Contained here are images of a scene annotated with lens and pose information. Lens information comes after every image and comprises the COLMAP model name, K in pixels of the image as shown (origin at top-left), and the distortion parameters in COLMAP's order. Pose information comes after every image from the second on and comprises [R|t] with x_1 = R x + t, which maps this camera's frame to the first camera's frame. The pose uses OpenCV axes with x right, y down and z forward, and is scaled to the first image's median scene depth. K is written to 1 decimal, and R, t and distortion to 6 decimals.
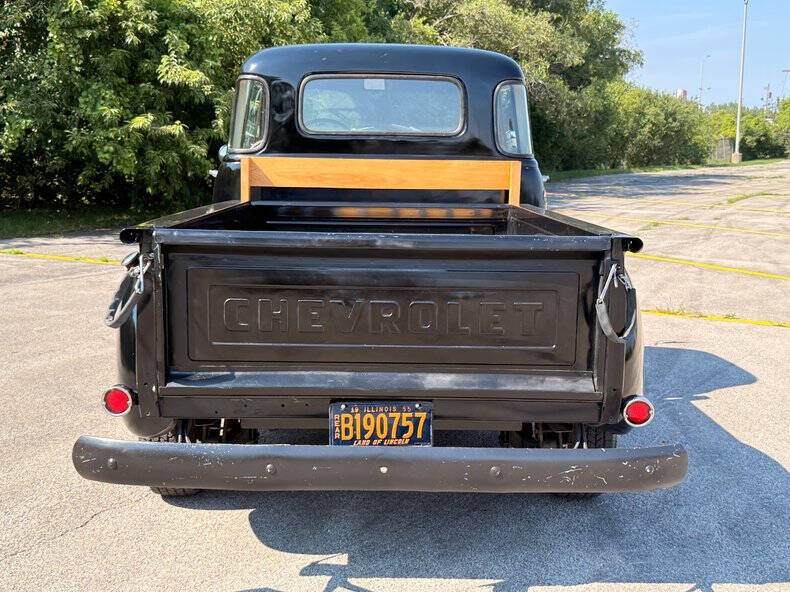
lens RADIAL K [[910.2, 0, 382.2], [0, 910.2, 302.1], [0, 0, 1]] dist [0.056901, -0.014070]
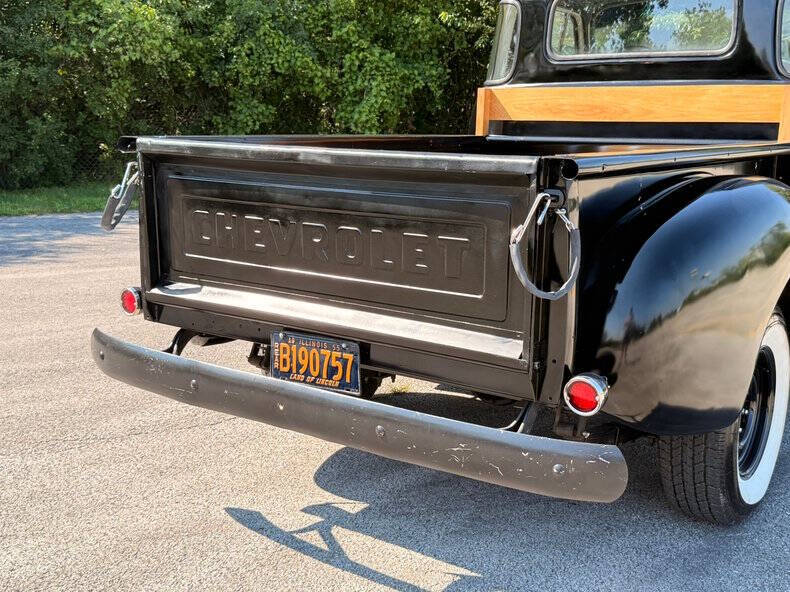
lens RADIAL K [[910.2, 0, 382.2], [0, 910.2, 302.1], [0, 0, 1]] dist [0.056901, -0.014070]
pose [[0.812616, 0.113725, -0.571596, 0.471461], [-0.090665, 0.993504, 0.068772, 0.006550], [0.575704, -0.004061, 0.817648, 0.247769]]
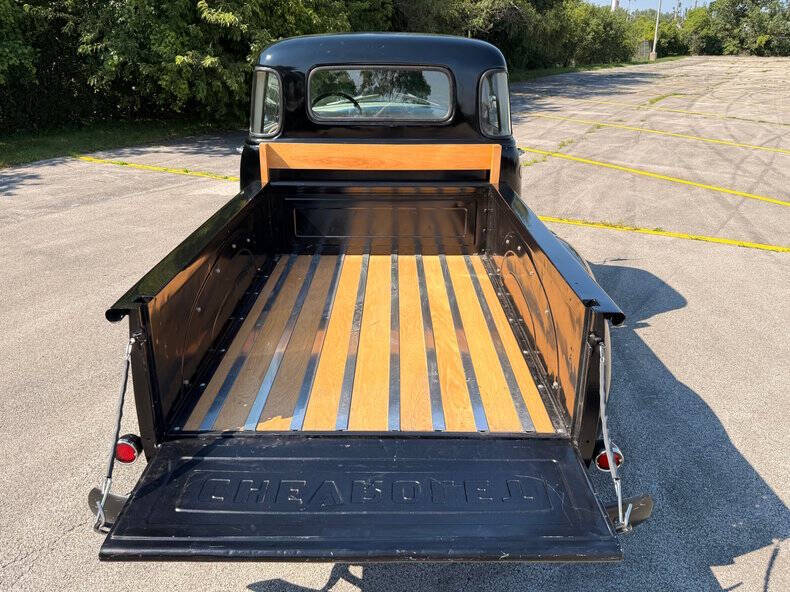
lens RADIAL K [[626.8, 0, 395.0], [0, 626.8, 296.0], [0, 0, 1]] dist [0.010330, -0.005758]
pose [[0.999896, -0.011738, -0.008435, 0.031827], [0.013192, 0.979554, 0.200751, -0.184413], [0.005906, -0.200841, 0.979606, 0.261452]]
